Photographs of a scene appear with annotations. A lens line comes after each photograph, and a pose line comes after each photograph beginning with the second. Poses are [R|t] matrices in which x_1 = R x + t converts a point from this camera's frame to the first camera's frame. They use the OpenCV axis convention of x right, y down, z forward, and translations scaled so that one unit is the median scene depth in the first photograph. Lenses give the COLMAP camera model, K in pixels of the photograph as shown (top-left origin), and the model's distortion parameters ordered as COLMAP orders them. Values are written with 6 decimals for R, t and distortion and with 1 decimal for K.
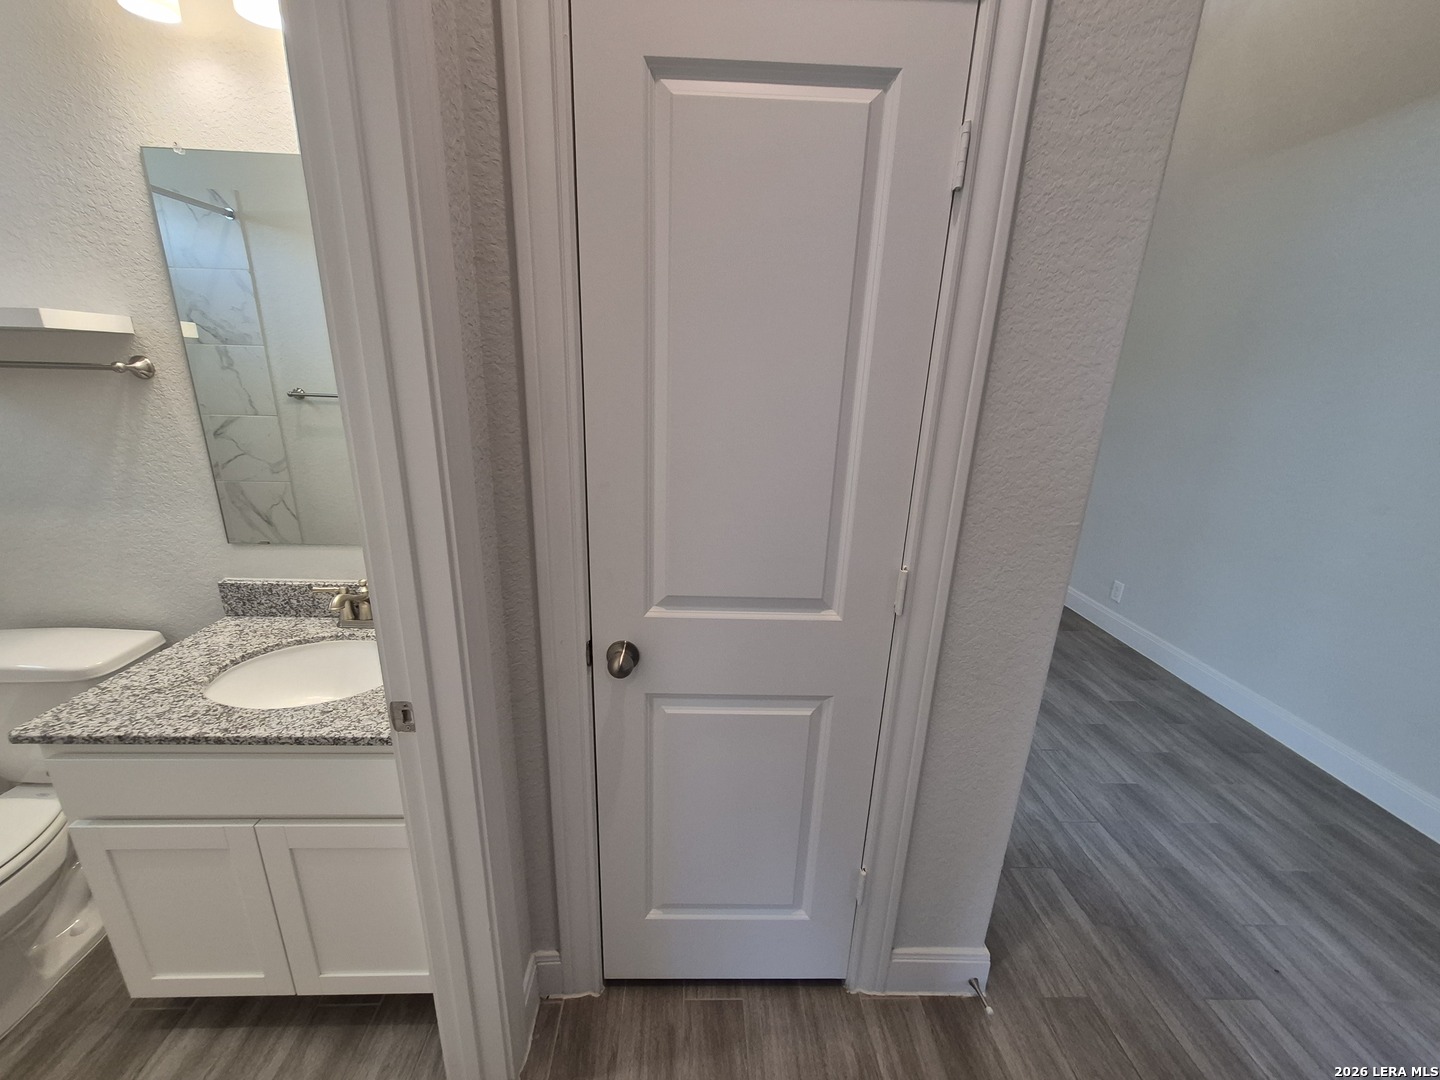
lens RADIAL K [[567.2, 0, 709.6], [0, 567.2, 540.2], [0, 0, 1]] dist [0.003831, -0.001234]
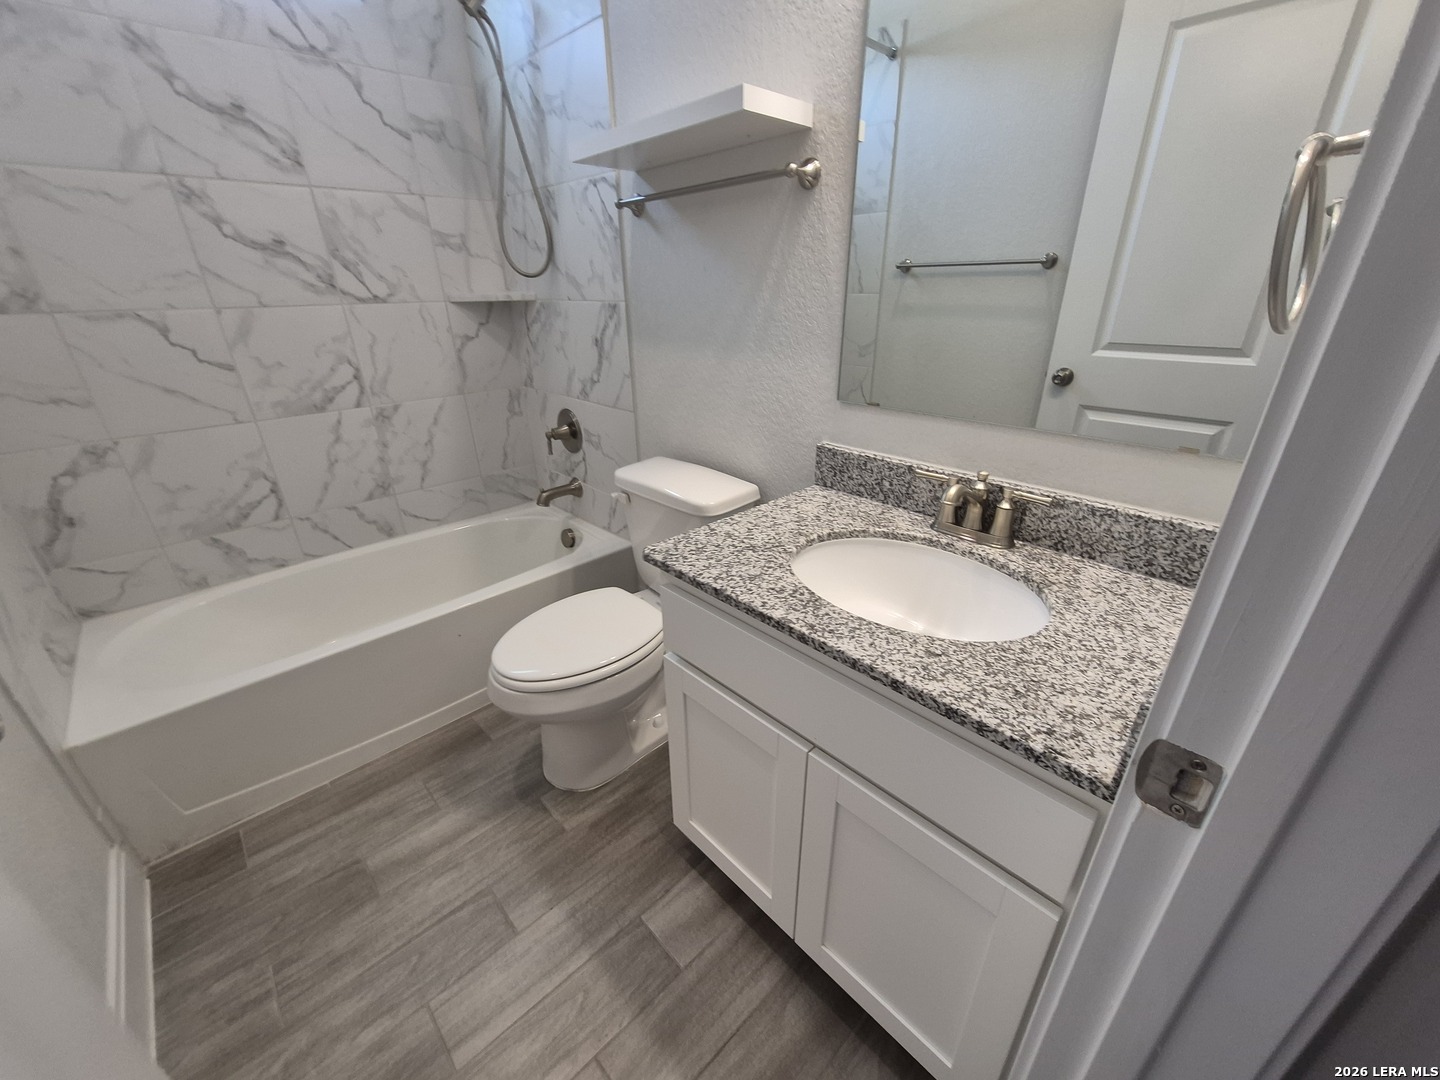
lens RADIAL K [[567.2, 0, 712.2], [0, 567.2, 547.2], [0, 0, 1]] dist [0.003831, -0.001234]
pose [[0.659548, 0.277928, -0.698393, -0.349574], [-0.182914, 0.960545, 0.209512, 0.079847], [0.729067, -0.010437, 0.684362, 0.311028]]
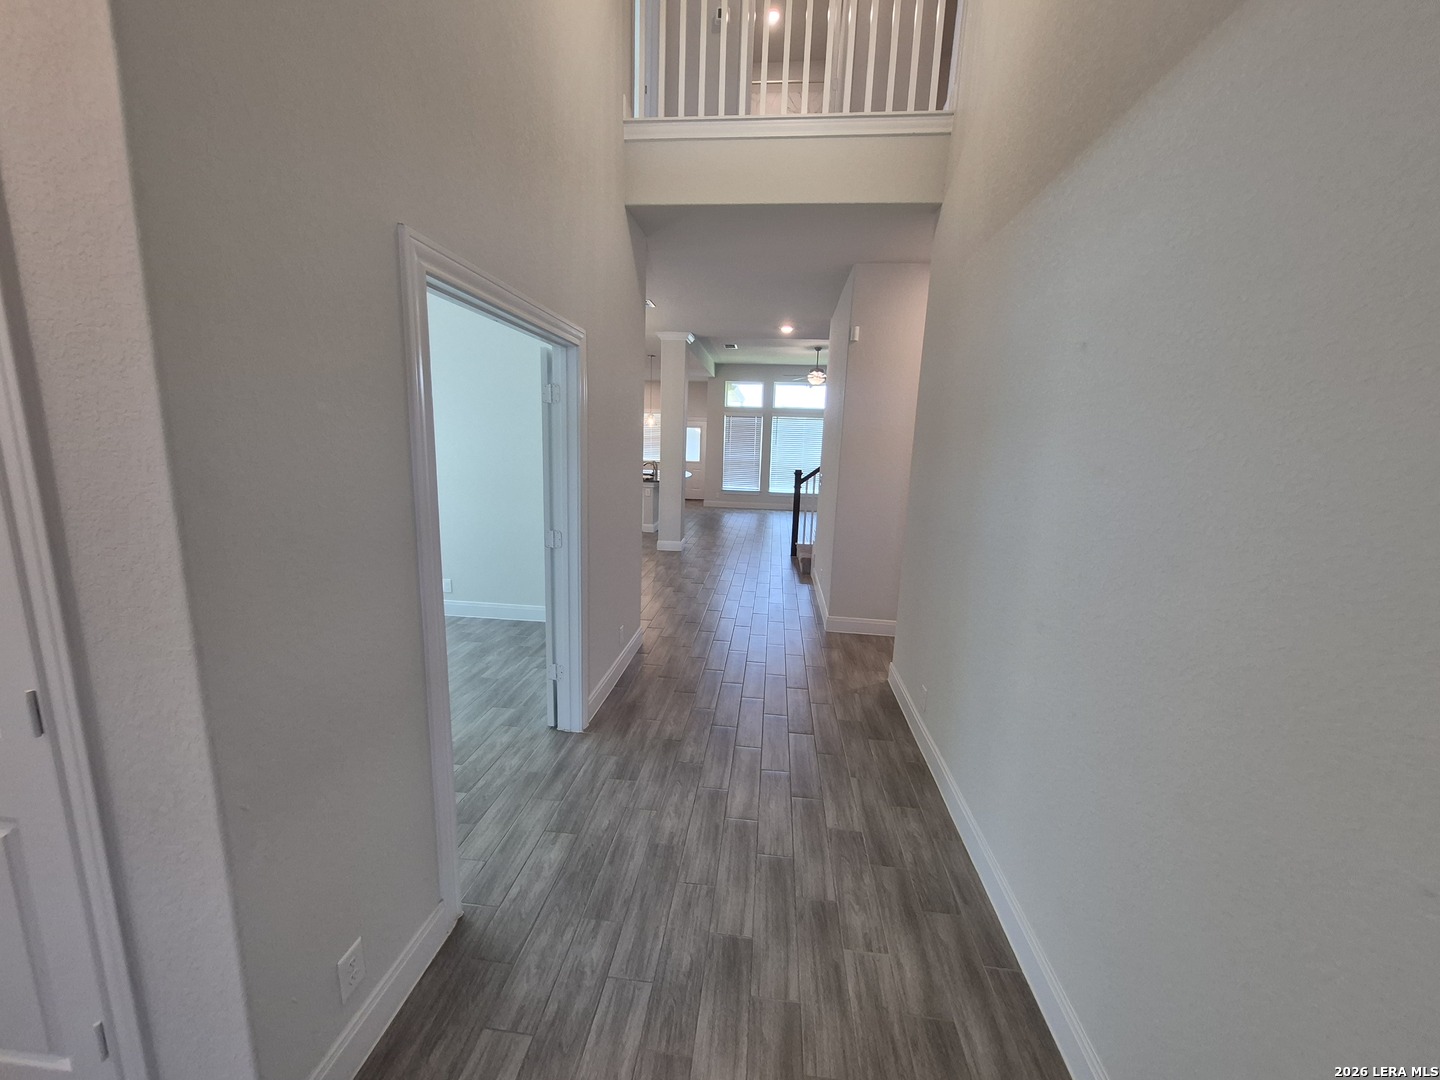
lens RADIAL K [[567.2, 0, 717.6], [0, 567.2, 545.3], [0, 0, 1]] dist [0.003831, -0.001234]
pose [[0.991526, 0.022432, -0.127957, 1.256349], [-0.036333, 0.993556, -0.107364, -0.101915], [0.124724, 0.111104, 0.985951, 0.138379]]
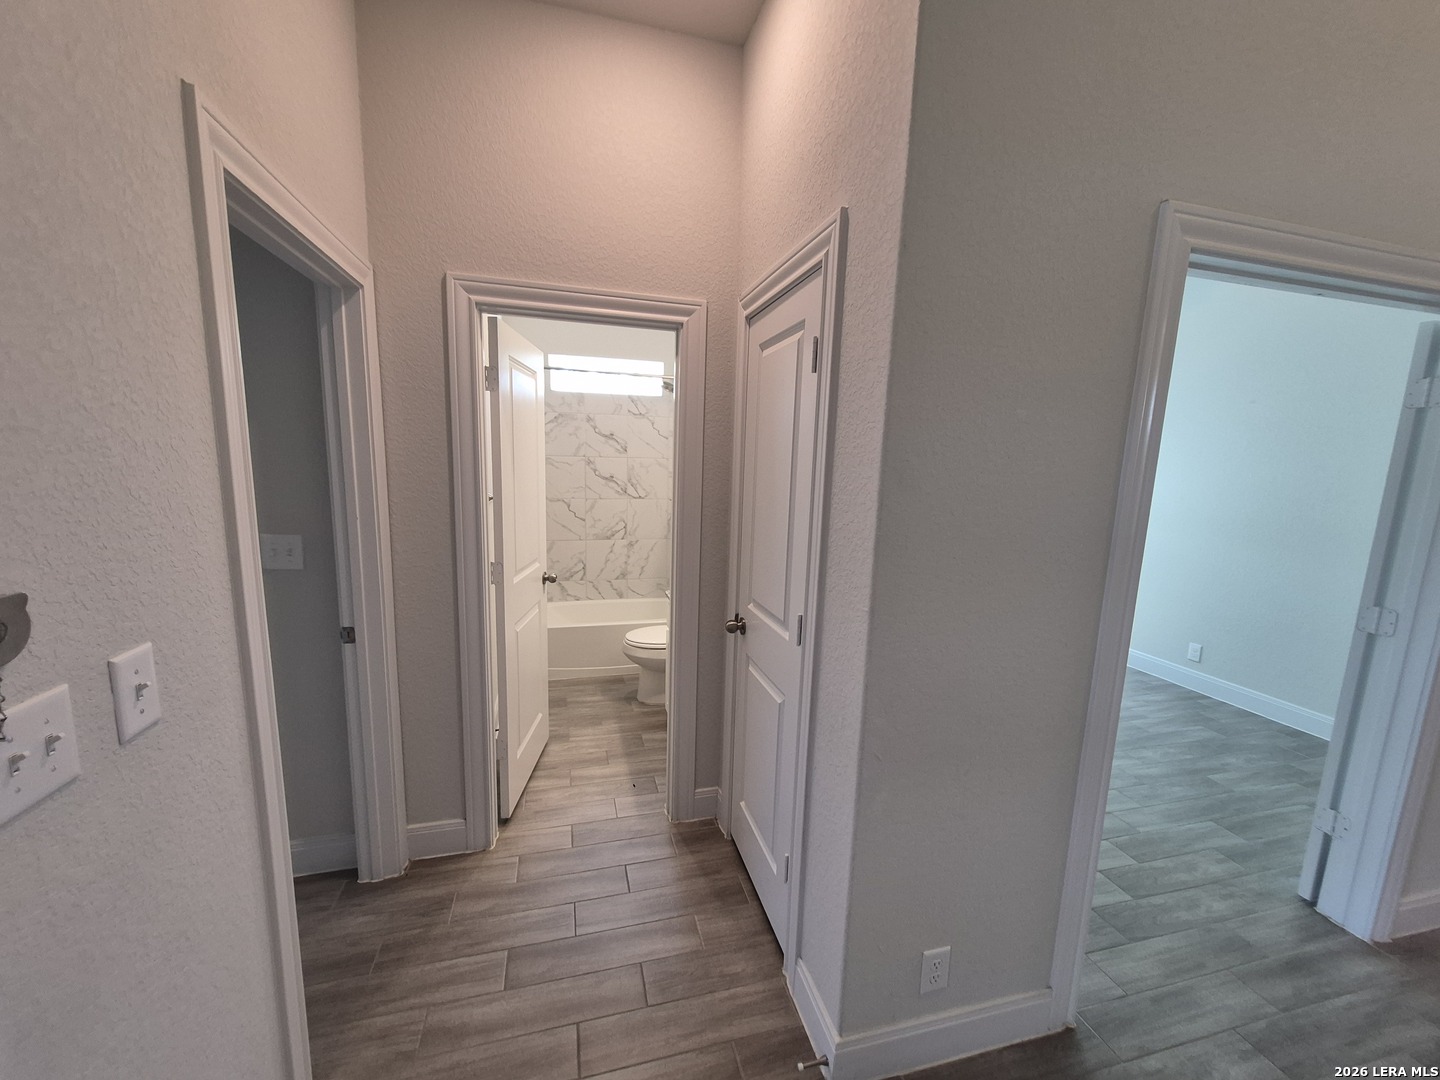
lens RADIAL K [[567.2, 0, 714.1], [0, 567.2, 544.6], [0, 0, 1]] dist [0.003831, -0.001234]
pose [[0.228080, 0.122754, -0.965873, 1.303877], [-0.301999, 0.952013, 0.049679, -0.094175], [0.925622, 0.280363, 0.254206, 0.301025]]
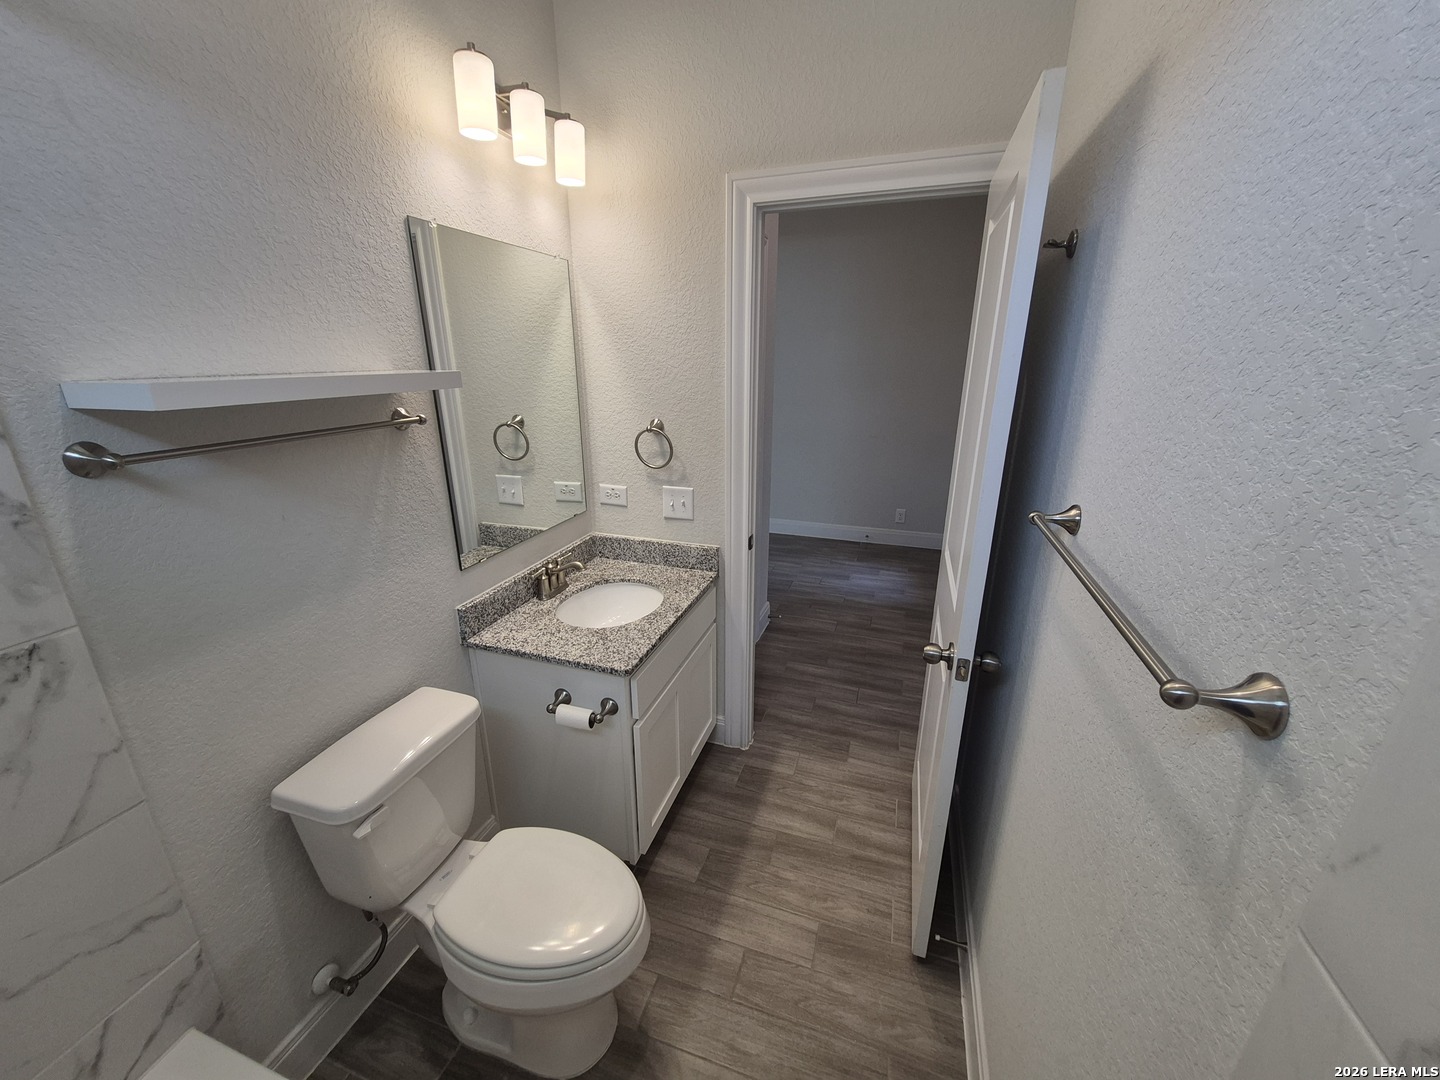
lens RADIAL K [[567.2, 0, 706.6], [0, 567.2, 533.4], [0, 0, 1]] dist [0.003831, -0.001234]
pose [[0.360145, -0.306500, 0.881109, -1.761995], [0.279193, 0.936610, 0.211689, -0.175504], [-0.890139, 0.169761, 0.422888, 0.121491]]
